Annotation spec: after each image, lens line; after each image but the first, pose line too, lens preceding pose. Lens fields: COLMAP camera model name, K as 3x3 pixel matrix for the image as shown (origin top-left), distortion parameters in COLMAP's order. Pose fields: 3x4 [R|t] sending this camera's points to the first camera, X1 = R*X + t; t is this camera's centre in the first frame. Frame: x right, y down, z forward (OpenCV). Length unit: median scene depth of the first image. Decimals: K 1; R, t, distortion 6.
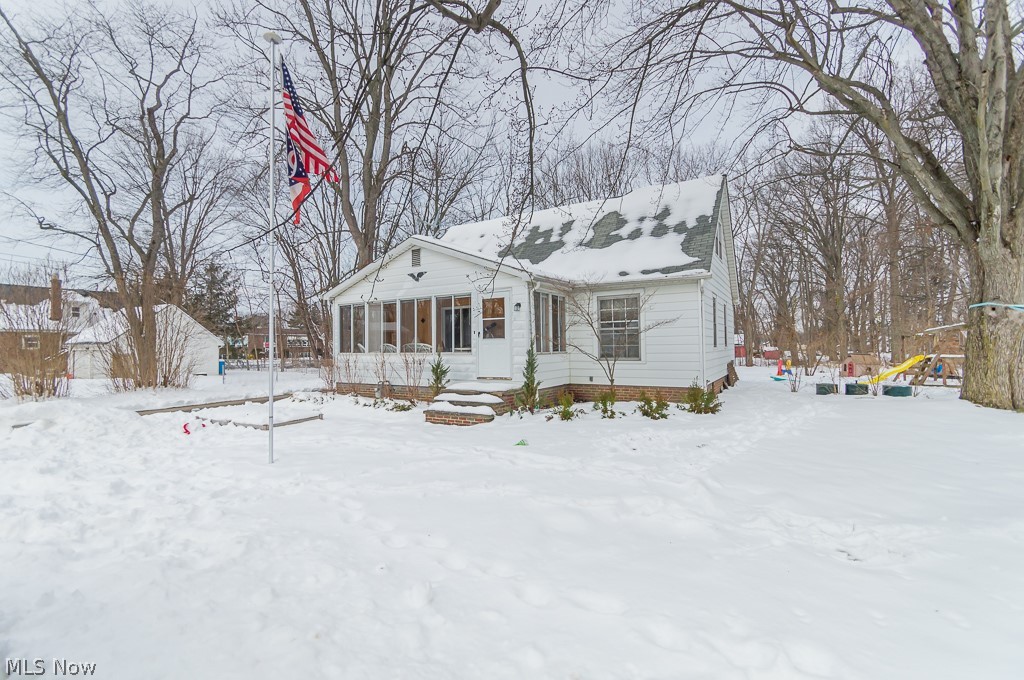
lens RADIAL K [[447.6, 0, 529.6], [0, 447.6, 340.6], [0, 0, 1]] dist [0.000376, 0.000024]
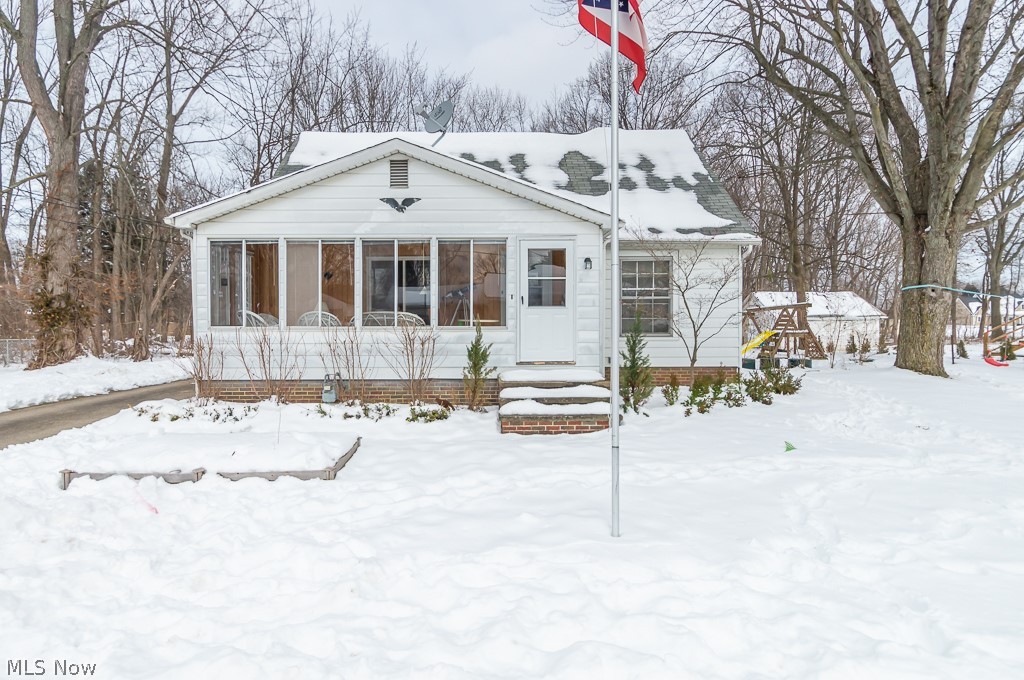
lens RADIAL K [[542.7, 0, 510.8], [0, 542.7, 326.6], [0, 0, 1]] dist [0.001765, -0.000113]
pose [[0.861839, 0.003714, 0.507169, -0.543738], [-0.014428, 0.999748, 0.017197, 0.013031], [-0.506977, -0.022138, 0.861675, 0.289317]]
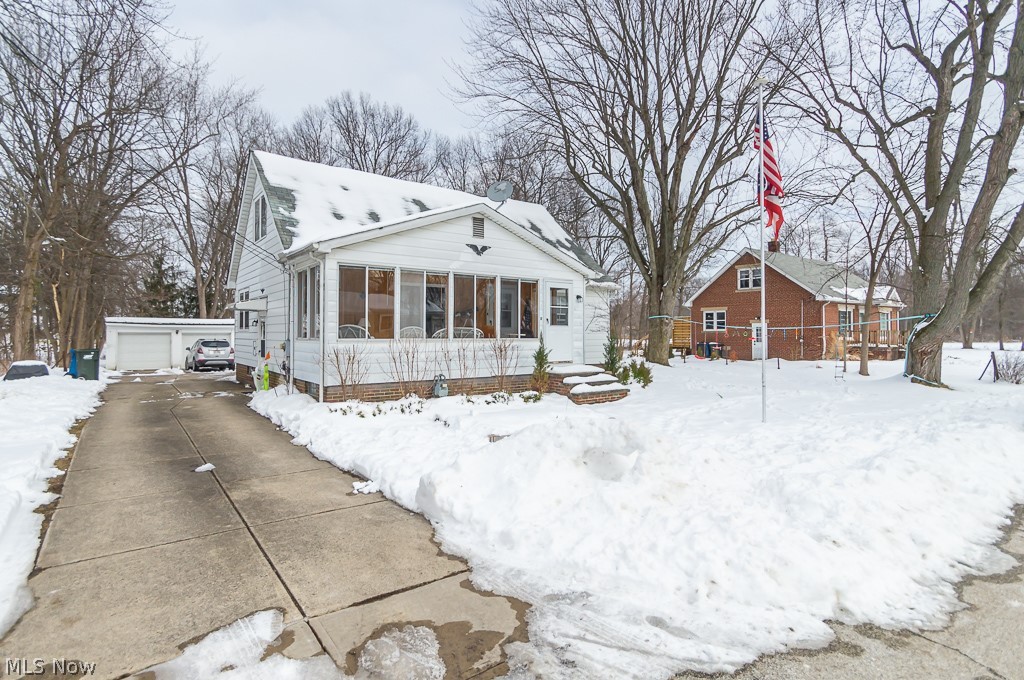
lens RADIAL K [[468.6, 0, 504.7], [0, 468.6, 337.6], [0, 0, 1]] dist [-0.000861, -0.000291]
pose [[0.447630, 0.005673, 0.894201, -1.120974], [-0.024416, 0.999685, 0.005880, 0.020948], [-0.893885, -0.024464, 0.447628, 0.593578]]
